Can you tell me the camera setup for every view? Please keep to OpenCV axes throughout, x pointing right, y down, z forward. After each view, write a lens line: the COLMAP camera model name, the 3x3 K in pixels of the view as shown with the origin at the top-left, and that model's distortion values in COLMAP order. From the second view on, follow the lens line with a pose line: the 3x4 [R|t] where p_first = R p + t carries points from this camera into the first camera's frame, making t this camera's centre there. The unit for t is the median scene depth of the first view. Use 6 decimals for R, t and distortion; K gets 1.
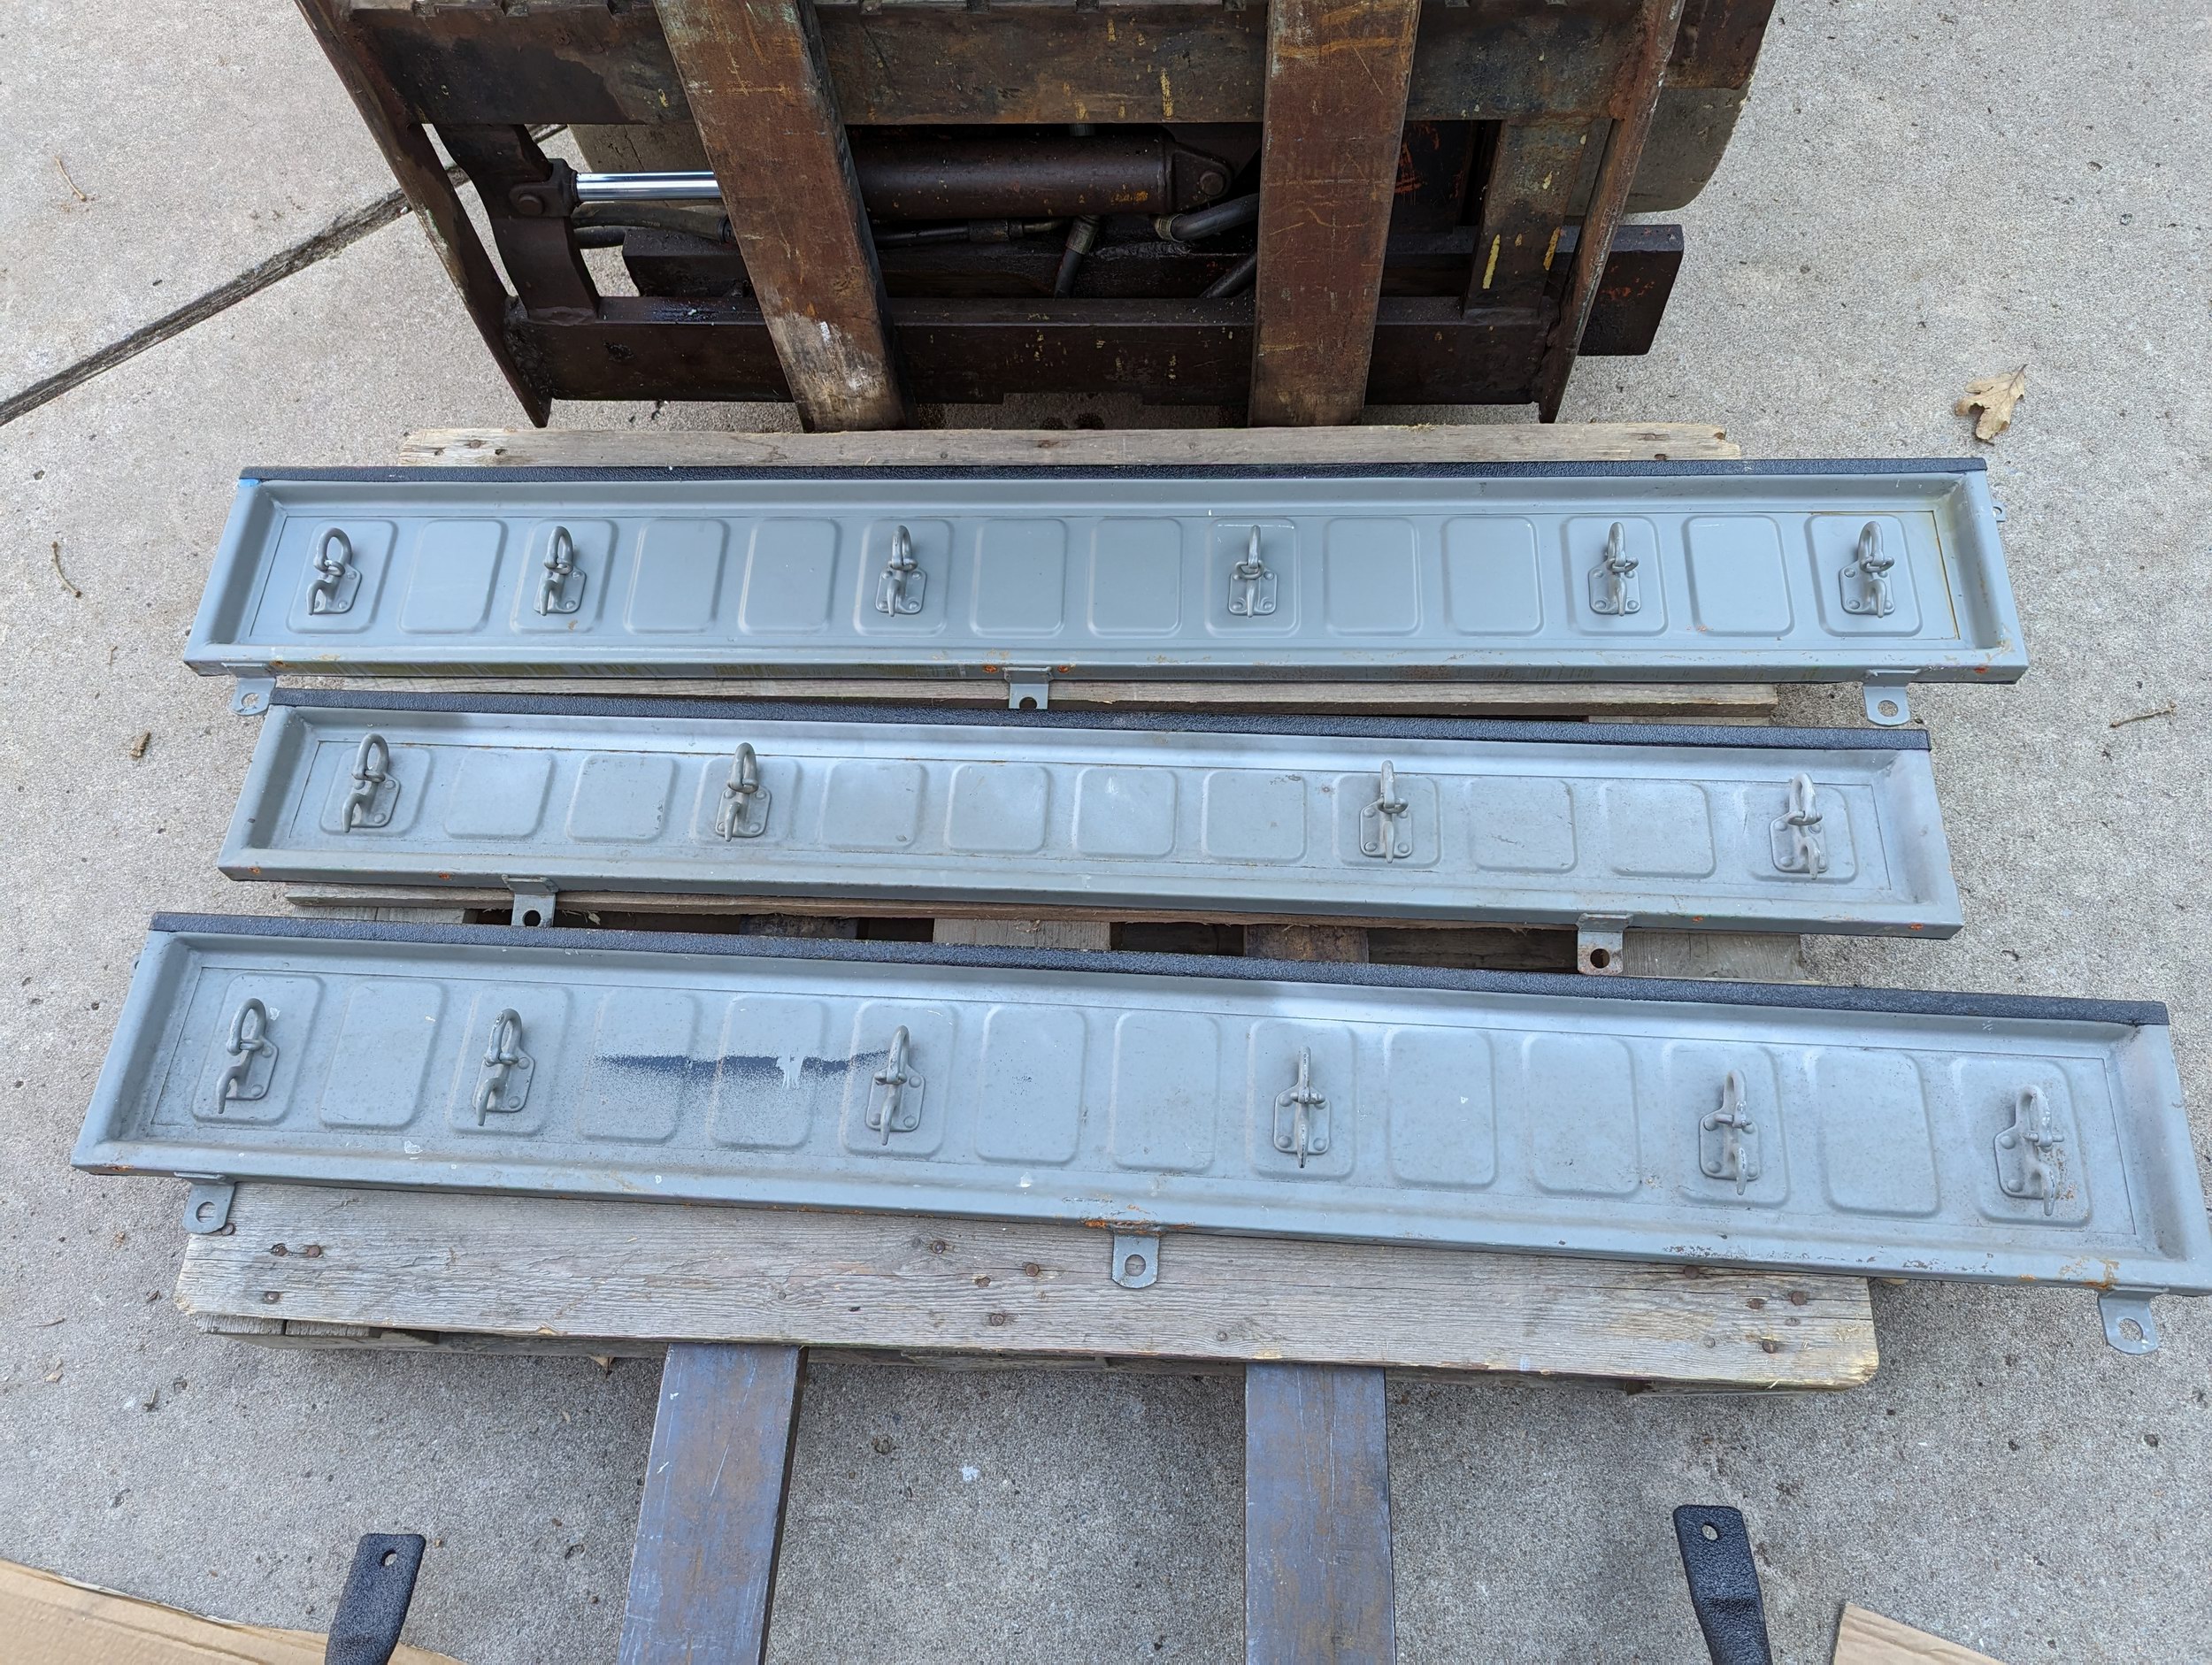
lens RADIAL K [[1570.4, 0, 1115.5], [0, 1570.4, 804.7], [0, 0, 1]] dist [0.052569, -0.051224]
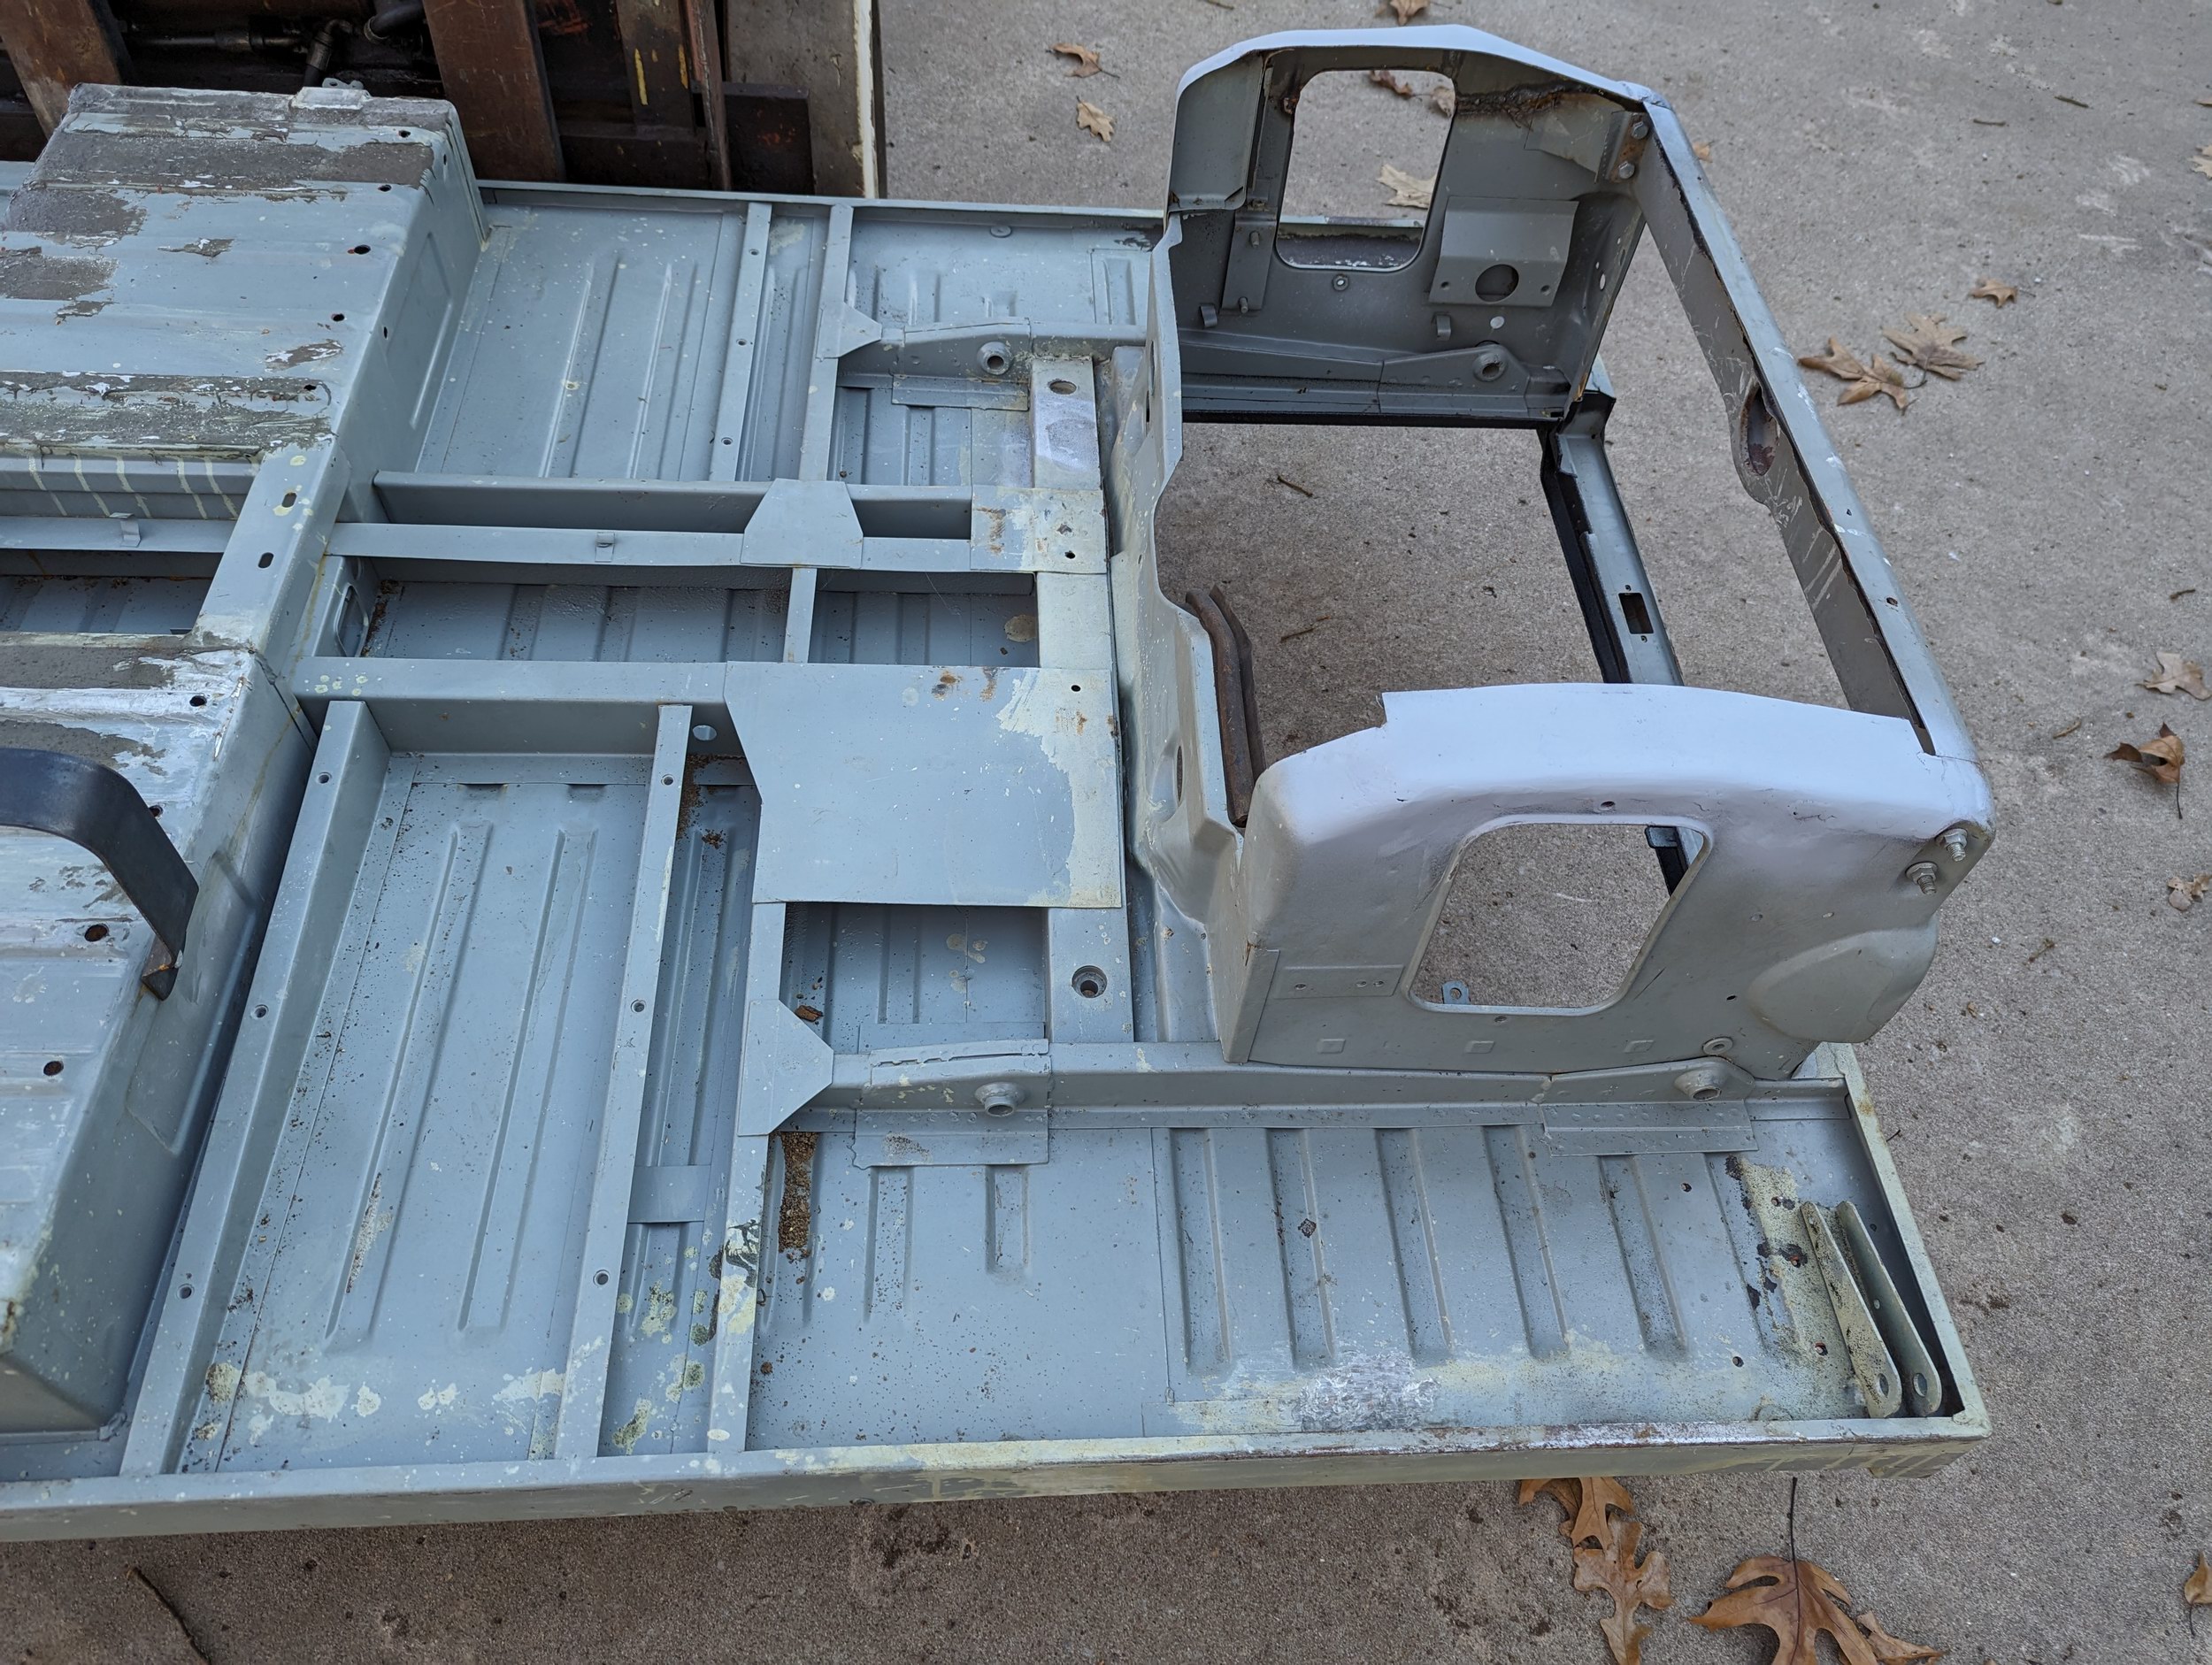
lens RADIAL K [[1570.4, 0, 1136.0], [0, 1570.4, 852.0], [0, 0, 1]] dist [0.052569, -0.051224]
pose [[0.983813, -0.012977, 0.178729, 0.389188], [0.054146, 0.972283, -0.227451, 0.583238], [-0.170824, 0.233446, 0.957247, -0.165920]]
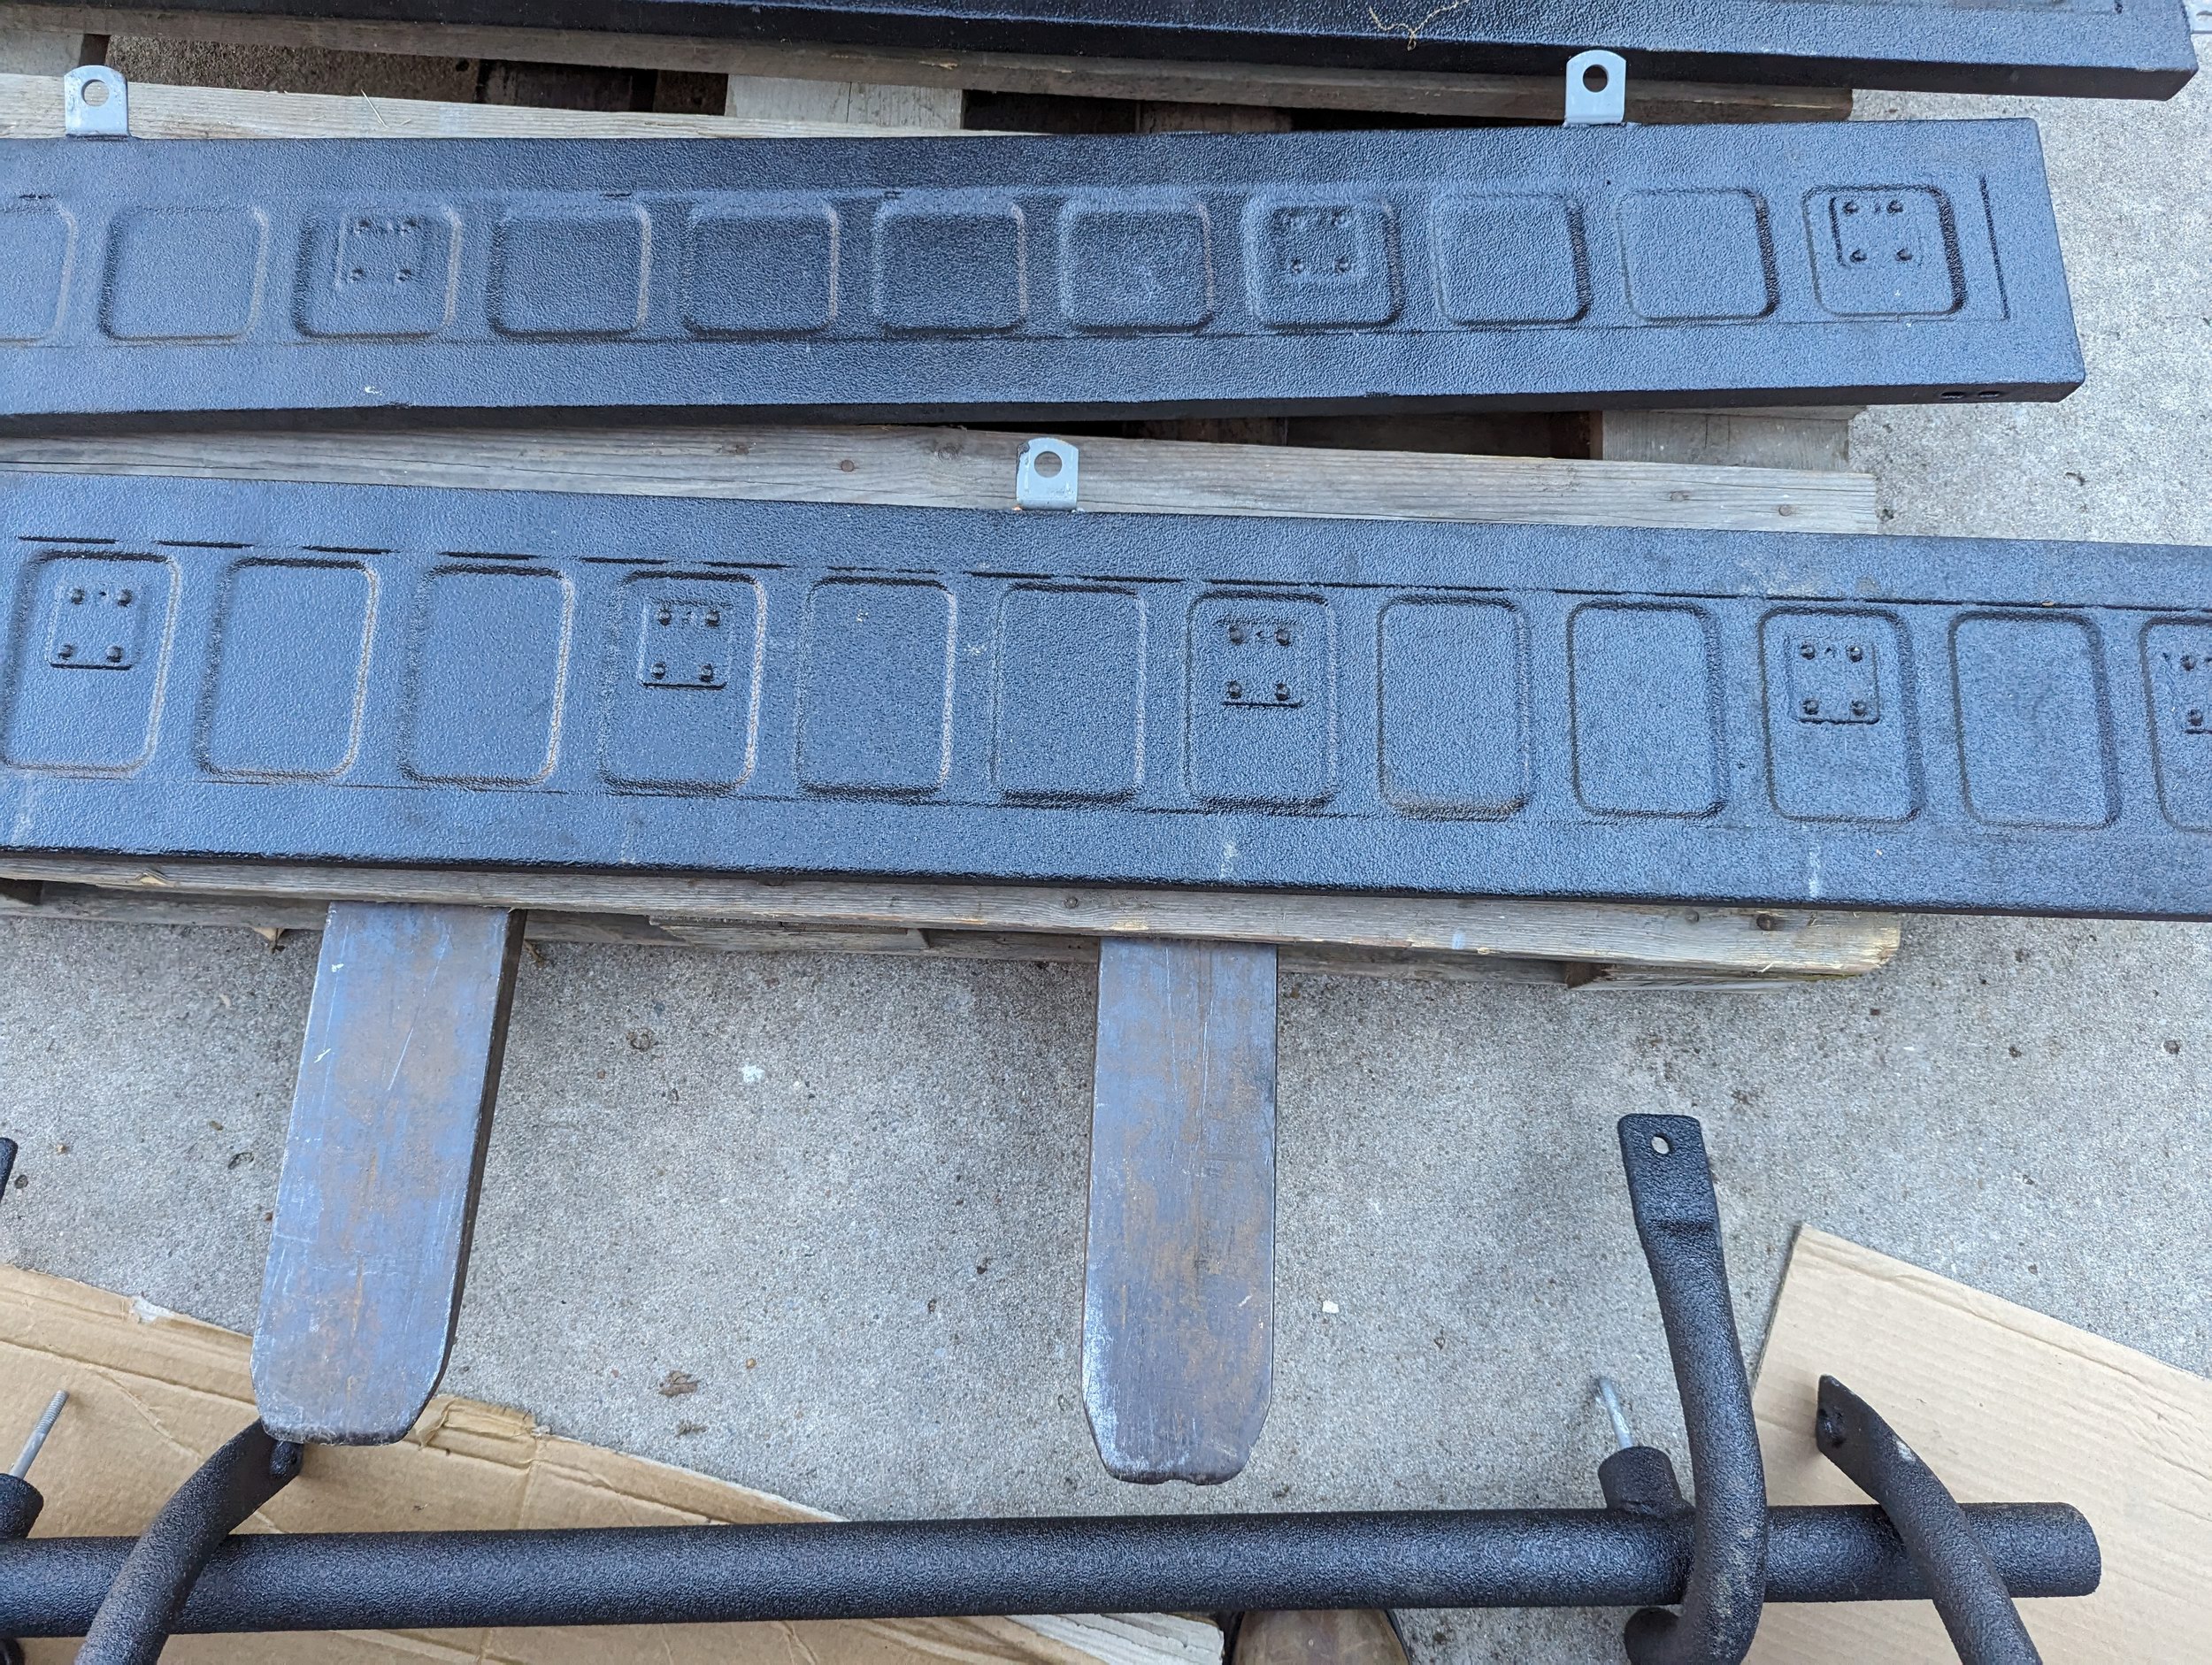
lens RADIAL K [[1570.4, 0, 1109.3], [0, 1570.4, 808.4], [0, 0, 1]] dist [0.052569, -0.051224]
pose [[0.996769, 0.023299, 0.076866, 0.021484], [-0.038718, 0.977852, 0.205684, 0.111675], [-0.070371, -0.207996, 0.975595, 0.220224]]
